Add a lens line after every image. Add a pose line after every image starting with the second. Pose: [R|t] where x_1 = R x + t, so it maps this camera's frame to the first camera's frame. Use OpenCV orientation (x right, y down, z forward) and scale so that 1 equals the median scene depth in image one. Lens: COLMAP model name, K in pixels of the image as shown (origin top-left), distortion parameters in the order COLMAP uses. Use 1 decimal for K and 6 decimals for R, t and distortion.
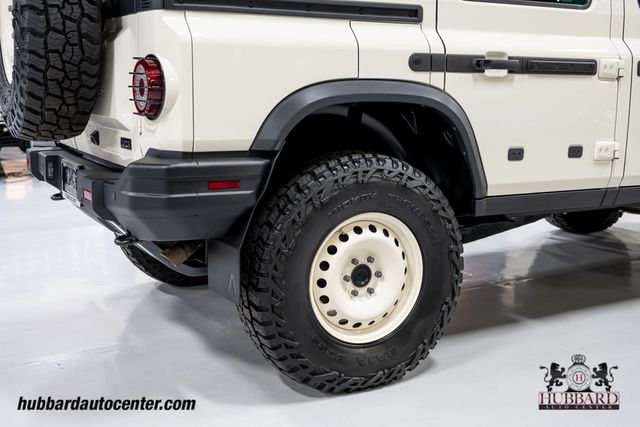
lens RADIAL K [[815.3, 0, 320.0], [0, 815.3, 213.5], [0, 0, 1]] dist [-0.004293, 0.004733]
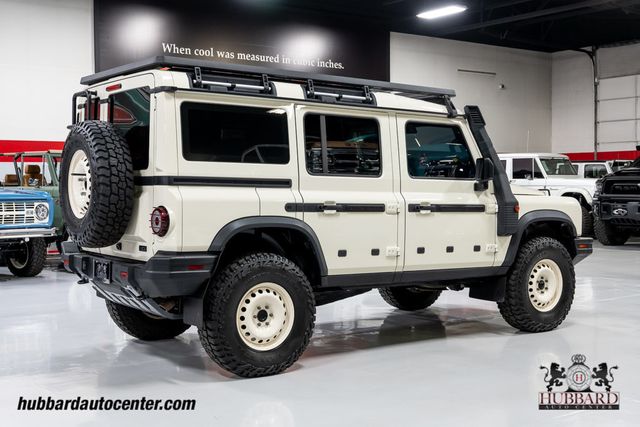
lens RADIAL K [[839.8, 0, 320.0], [0, 839.8, 213.5], [0, 0, 1]] dist [0.002822, 0.009304]
pose [[0.992614, -0.002113, 0.121298, -0.056717], [0.018951, 0.990275, -0.137828, 0.116634], [-0.119827, 0.139109, 0.983001, -1.045324]]
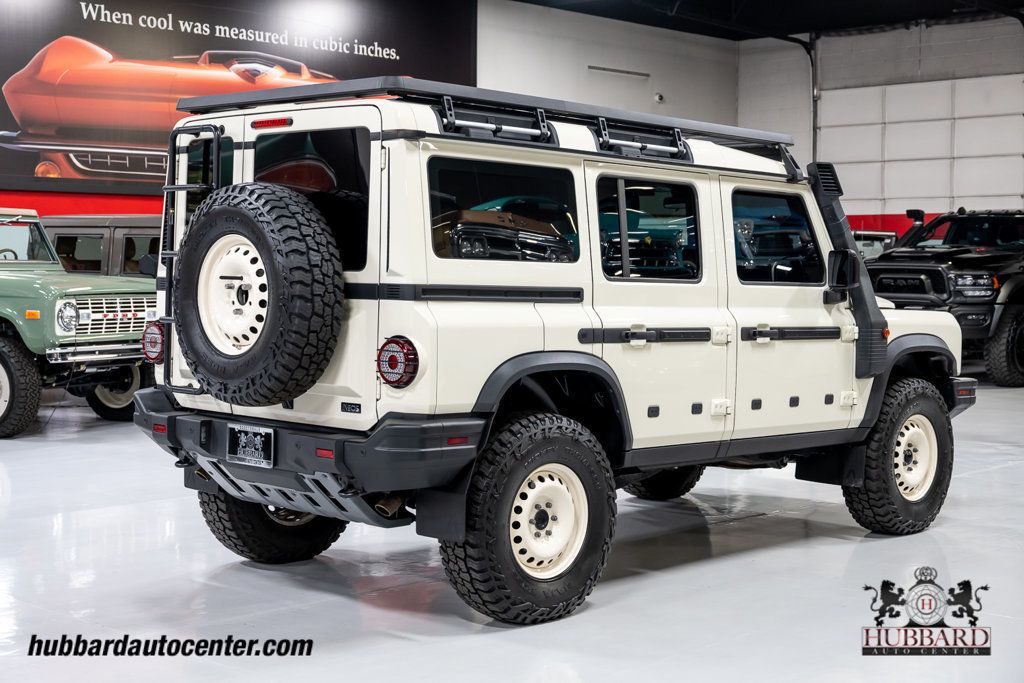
lens RADIAL K [[1537.8, 0, 515.2], [0, 1537.8, 337.0], [0, 0, 1]] dist [0.012416, 0.054473]
pose [[0.954686, -0.001502, 0.297613, -0.645798], [0.037463, 0.992640, -0.115163, 0.071095], [-0.295249, 0.121094, 0.947715, -1.101071]]
